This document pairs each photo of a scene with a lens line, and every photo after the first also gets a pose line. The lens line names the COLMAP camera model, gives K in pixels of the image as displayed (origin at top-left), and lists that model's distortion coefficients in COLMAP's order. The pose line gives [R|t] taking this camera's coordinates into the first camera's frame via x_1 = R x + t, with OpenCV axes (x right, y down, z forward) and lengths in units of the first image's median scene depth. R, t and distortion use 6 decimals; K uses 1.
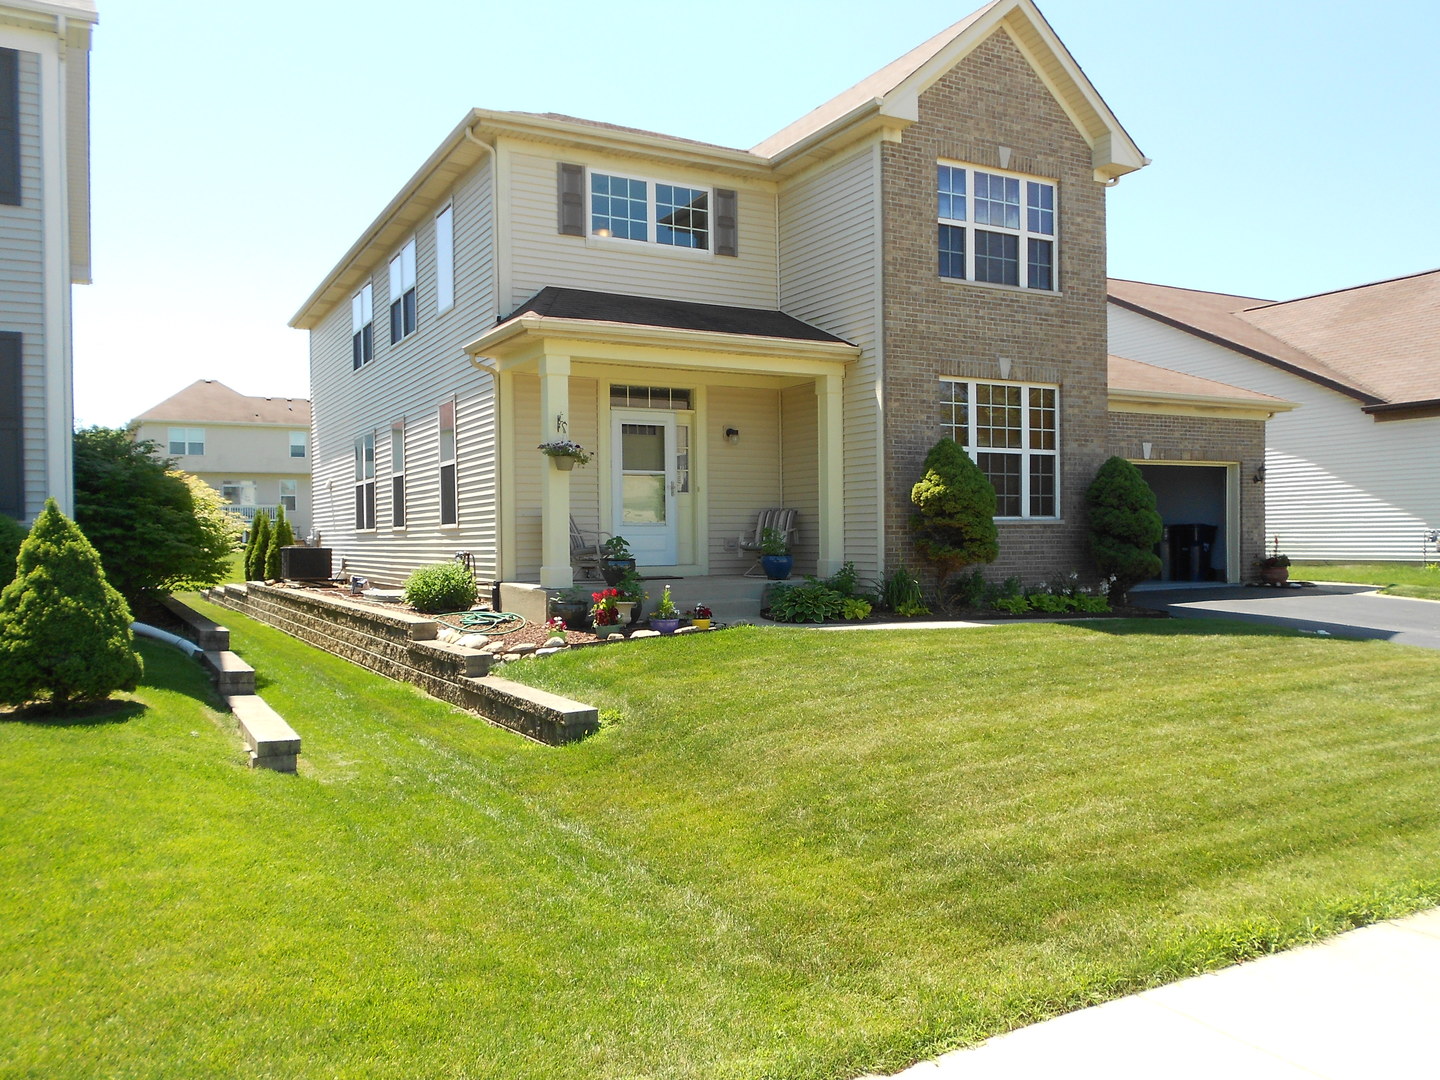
lens RADIAL K [[1137.6, 0, 724.2], [0, 1137.6, 546.6], [0, 0, 1]] dist [0.018594, -0.004639]
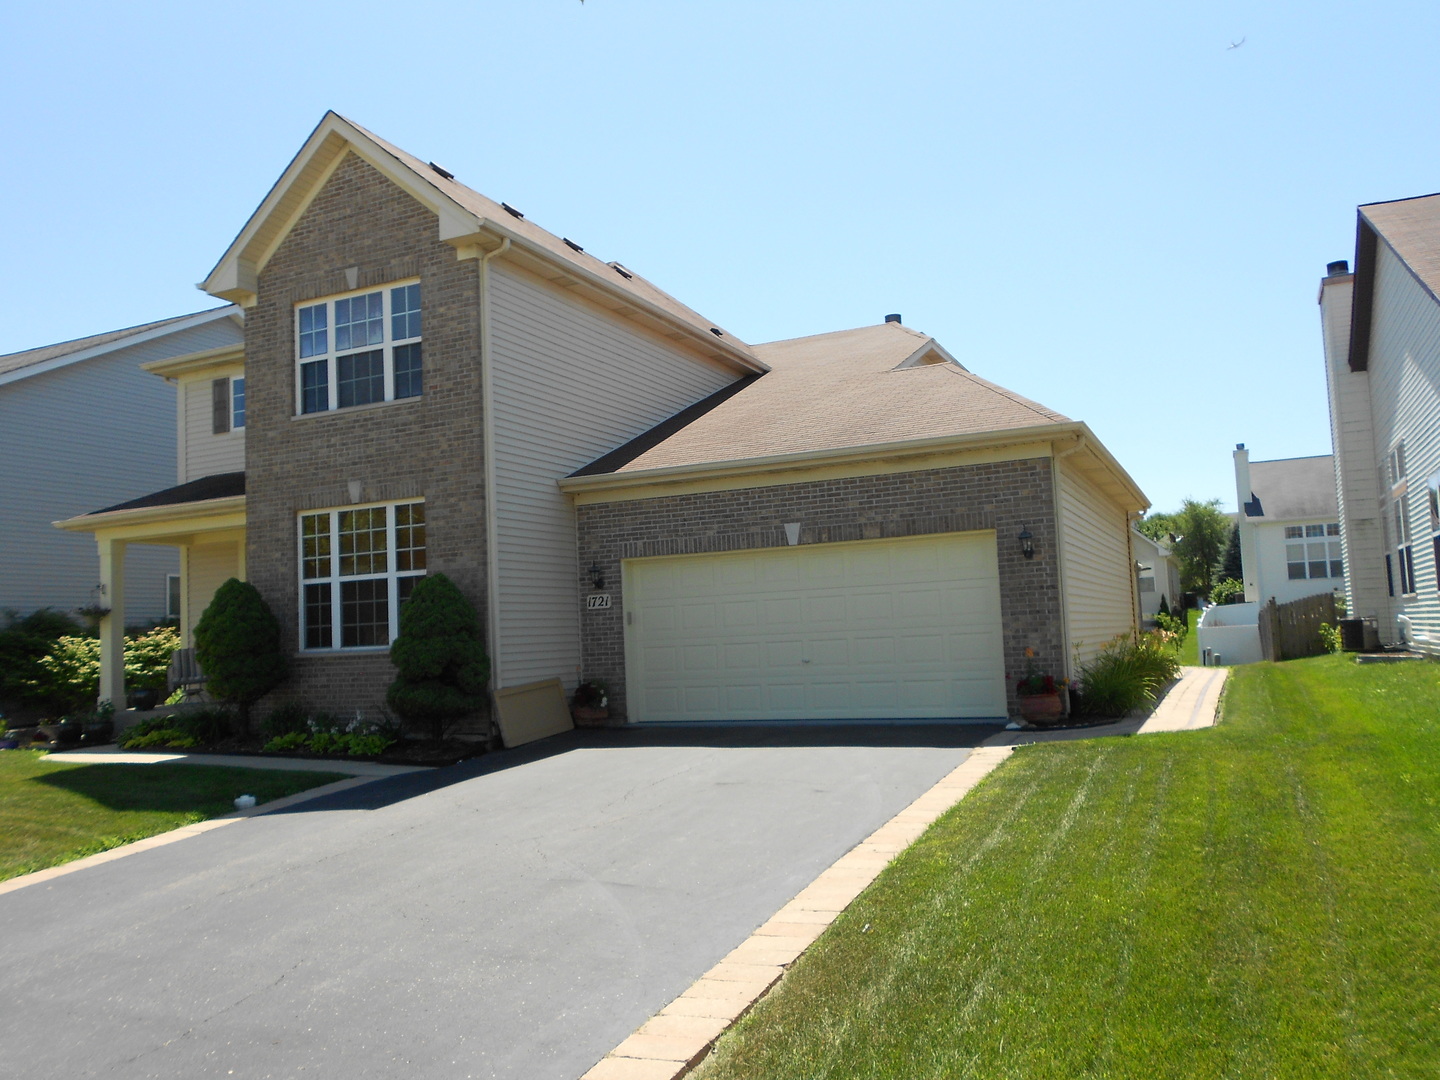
lens RADIAL K [[1137.6, 0, 717.4], [0, 1137.6, 537.9], [0, 0, 1]] dist [0.018594, -0.004639]
pose [[0.584846, -0.088342, -0.806319, 1.197330], [0.030919, 0.995757, -0.086671, -0.025576], [0.810555, 0.025759, 0.585096, 0.689130]]
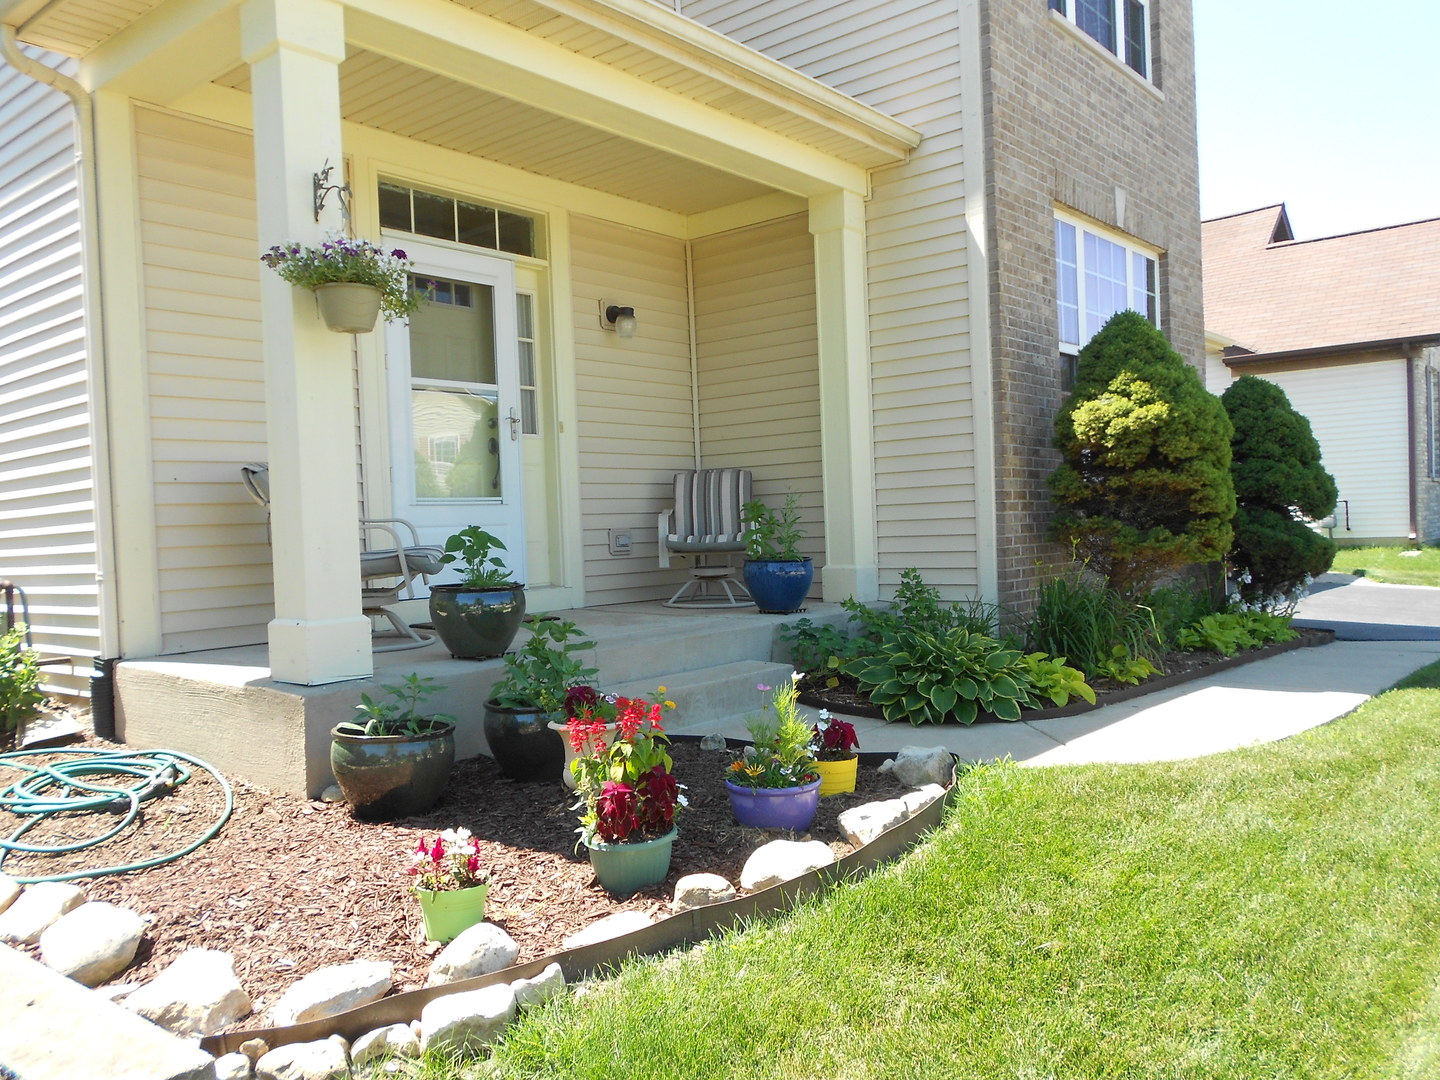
lens RADIAL K [[1137.6, 0, 714.5], [0, 1137.6, 543.4], [0, 0, 1]] dist [0.018594, -0.004639]
pose [[0.935998, -0.029577, 0.350761, -0.136575], [0.030043, 0.999540, 0.004115, -0.002099], [-0.350722, 0.006687, 0.936456, 0.553810]]
